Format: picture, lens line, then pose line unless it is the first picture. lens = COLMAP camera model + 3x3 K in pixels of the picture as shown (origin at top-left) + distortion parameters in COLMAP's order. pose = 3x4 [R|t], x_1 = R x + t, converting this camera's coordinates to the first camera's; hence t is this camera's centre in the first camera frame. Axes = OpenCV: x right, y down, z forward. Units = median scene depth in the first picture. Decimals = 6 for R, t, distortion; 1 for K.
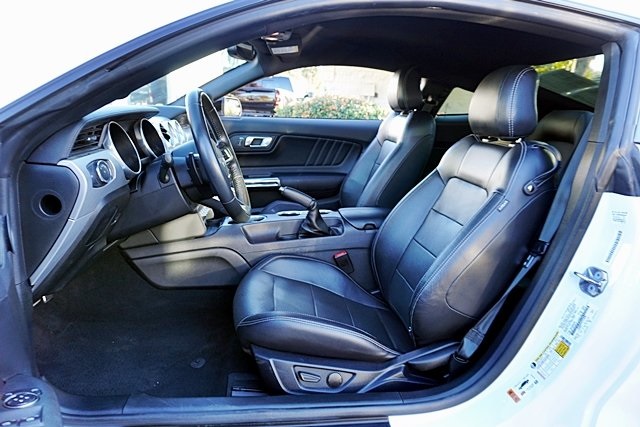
lens RADIAL K [[431.4, 0, 320.0], [0, 431.4, 213.5], [0, 0, 1]] dist [-0.041109, 0.028147]
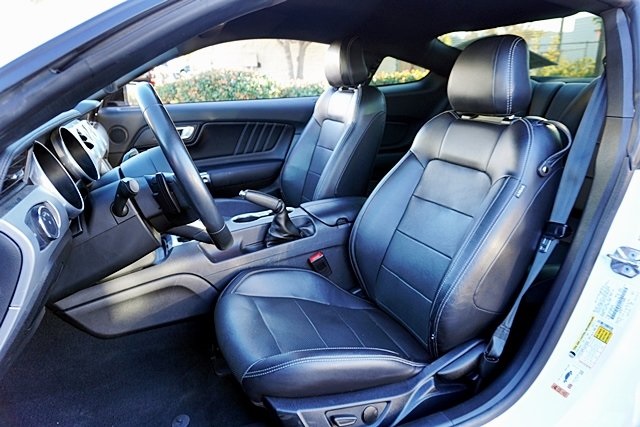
lens RADIAL K [[431.4, 0, 320.0], [0, 431.4, 213.5], [0, 0, 1]] dist [-0.041109, 0.028147]
pose [[0.959718, -0.136006, 0.245854, -0.178573], [0.119123, 0.989458, 0.082357, -0.078944], [-0.254464, -0.049753, 0.965802, 0.171704]]
